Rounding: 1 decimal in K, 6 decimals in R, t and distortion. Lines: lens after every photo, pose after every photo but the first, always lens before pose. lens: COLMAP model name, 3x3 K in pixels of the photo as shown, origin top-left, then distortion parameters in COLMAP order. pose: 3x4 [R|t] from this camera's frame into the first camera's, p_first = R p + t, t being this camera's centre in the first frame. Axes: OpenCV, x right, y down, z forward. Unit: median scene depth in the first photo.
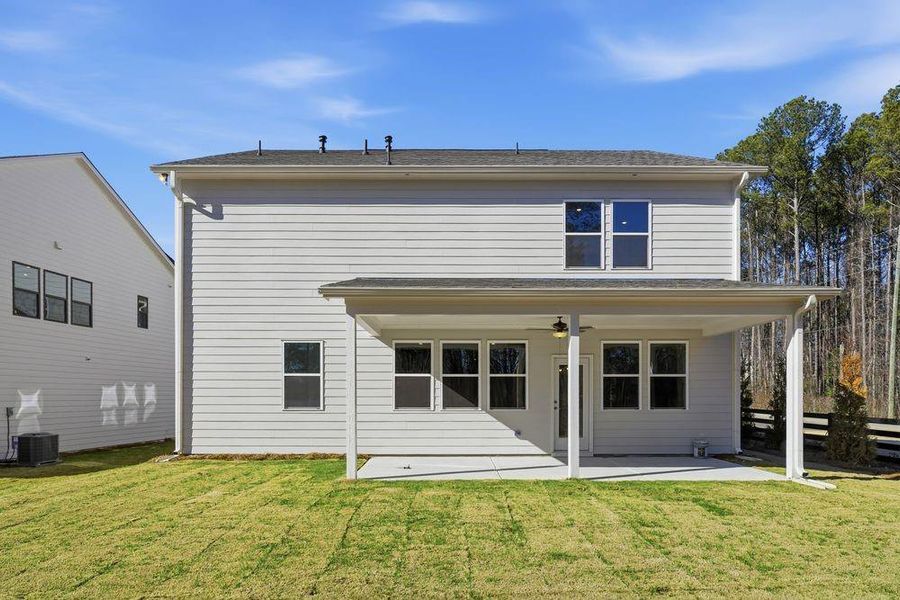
lens RADIAL K [[532.5, 0, 448.3], [0, 532.5, 303.5], [0, 0, 1]] dist [-0.005159, -0.000152]
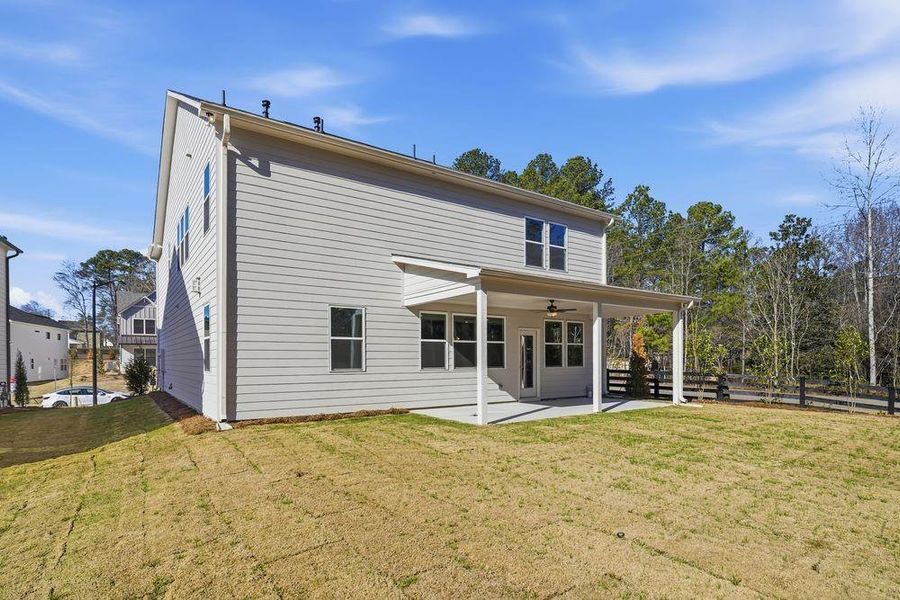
lens RADIAL K [[458.7, 0, 424.0], [0, 458.7, 268.7], [0, 0, 1]] dist [-0.001834, 0.000003]
pose [[0.834486, 0.104683, 0.540993, -0.656884], [-0.097348, 0.994353, -0.042248, 0.018651], [-0.542361, -0.017409, 0.839965, 0.143128]]
